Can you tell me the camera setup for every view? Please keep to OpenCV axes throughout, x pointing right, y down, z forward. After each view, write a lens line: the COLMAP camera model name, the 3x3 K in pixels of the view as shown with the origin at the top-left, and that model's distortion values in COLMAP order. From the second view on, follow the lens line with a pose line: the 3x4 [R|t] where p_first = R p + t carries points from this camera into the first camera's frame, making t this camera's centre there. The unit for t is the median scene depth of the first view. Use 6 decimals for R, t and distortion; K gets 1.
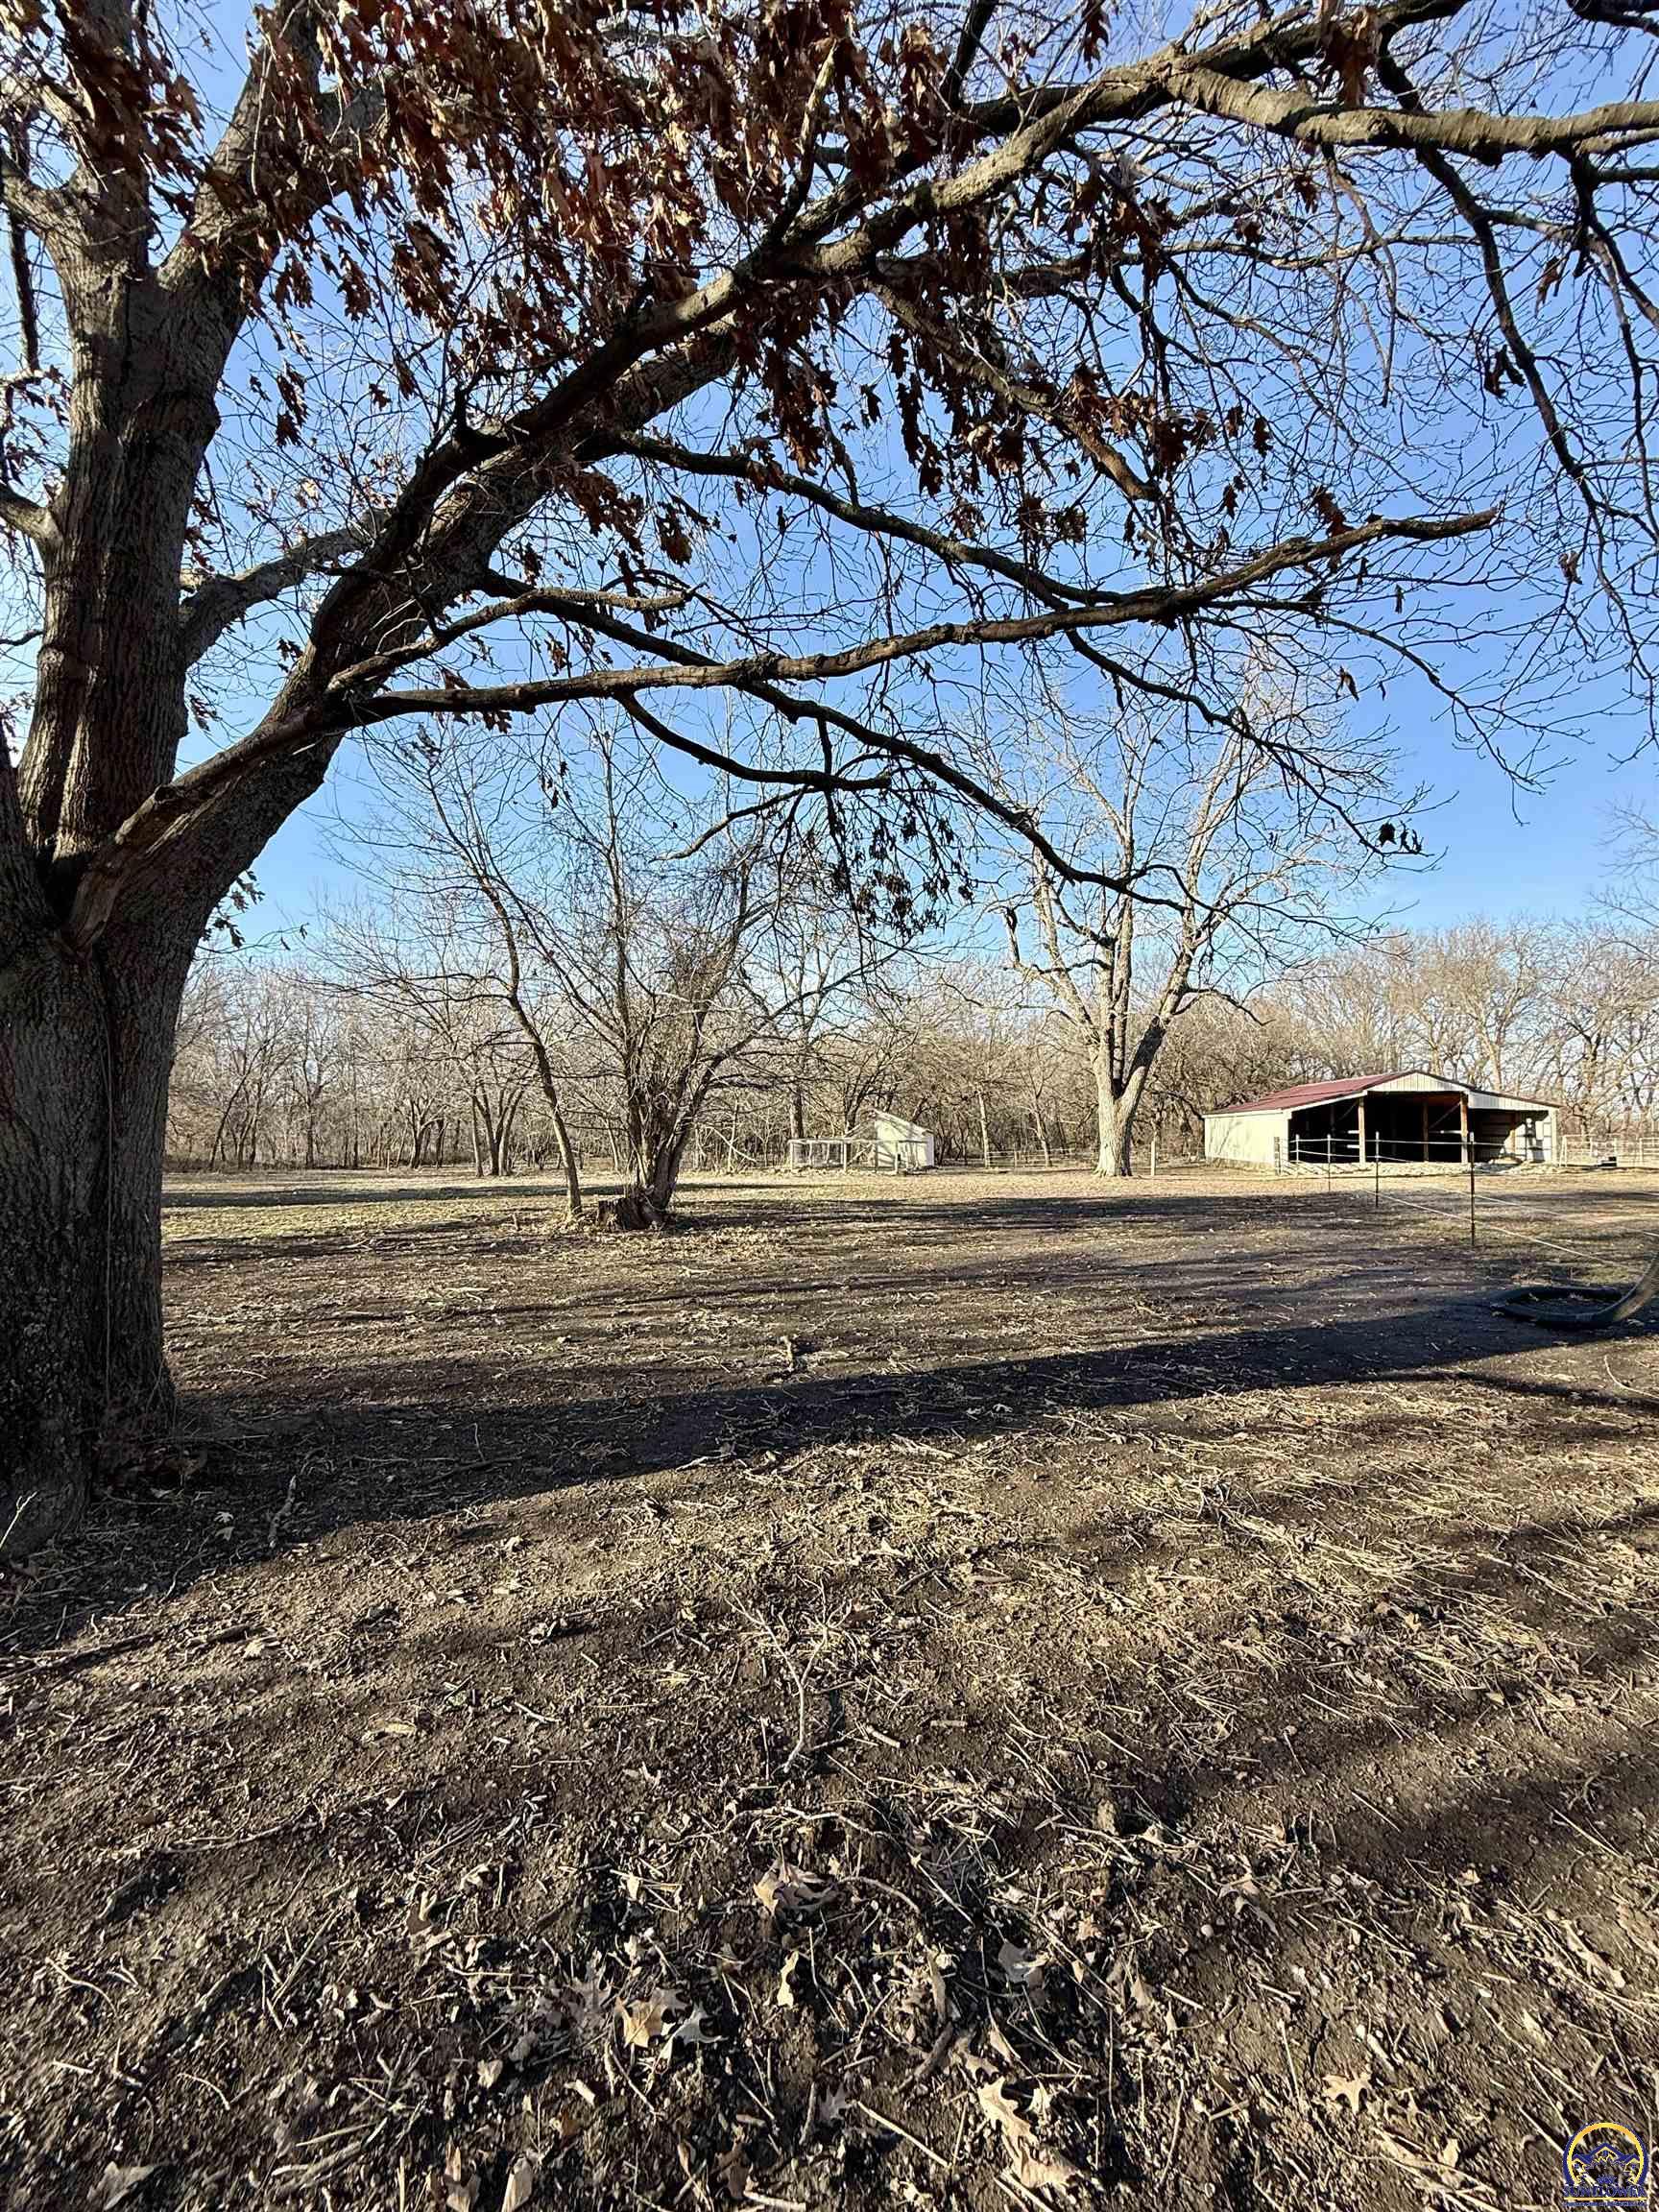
lens RADIAL K [[880.7, 0, 824.9], [0, 880.7, 1104.1], [0, 0, 1]] dist [-0.001363, -0.001016]
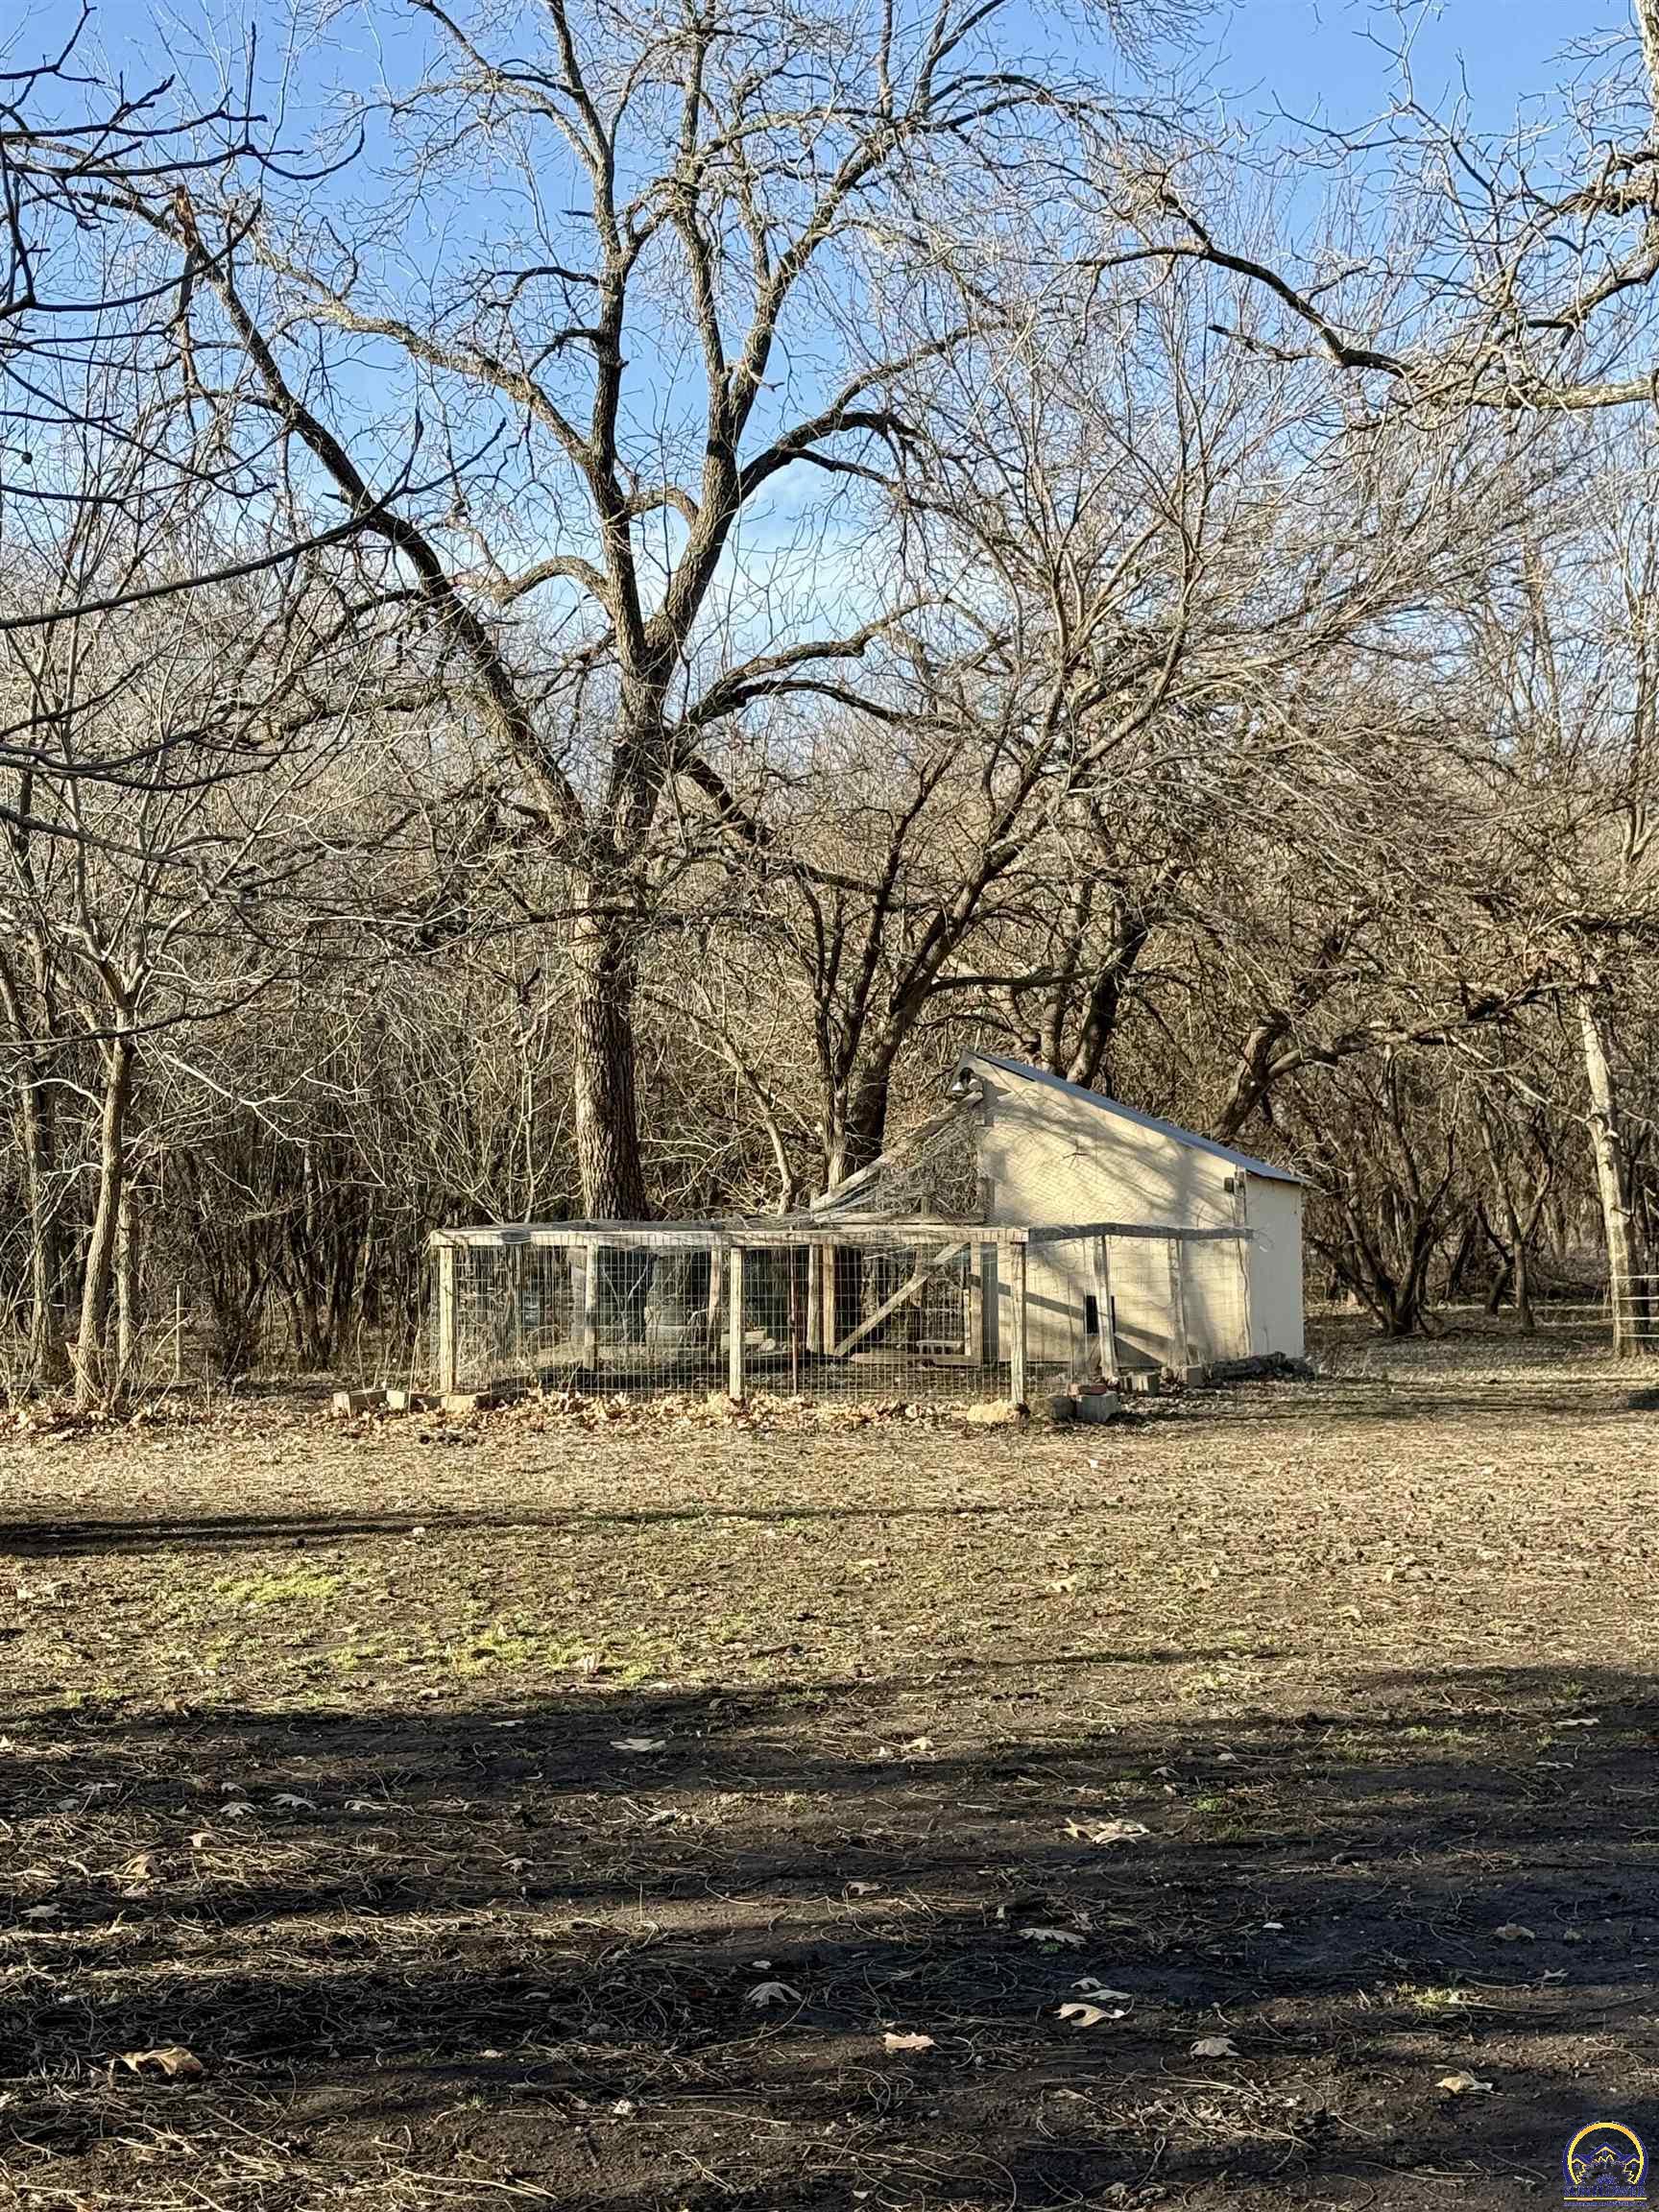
lens RADIAL K [[3663.5, 0, 829.4], [0, 3663.5, 1111.2], [0, 0, 1]] dist [0.128541, 0.000000]
pose [[0.998781, -0.012804, -0.047671, 0.077017], [0.013332, 0.999853, 0.010764, 0.009149], [0.047526, -0.011387, 0.998805, 0.253167]]
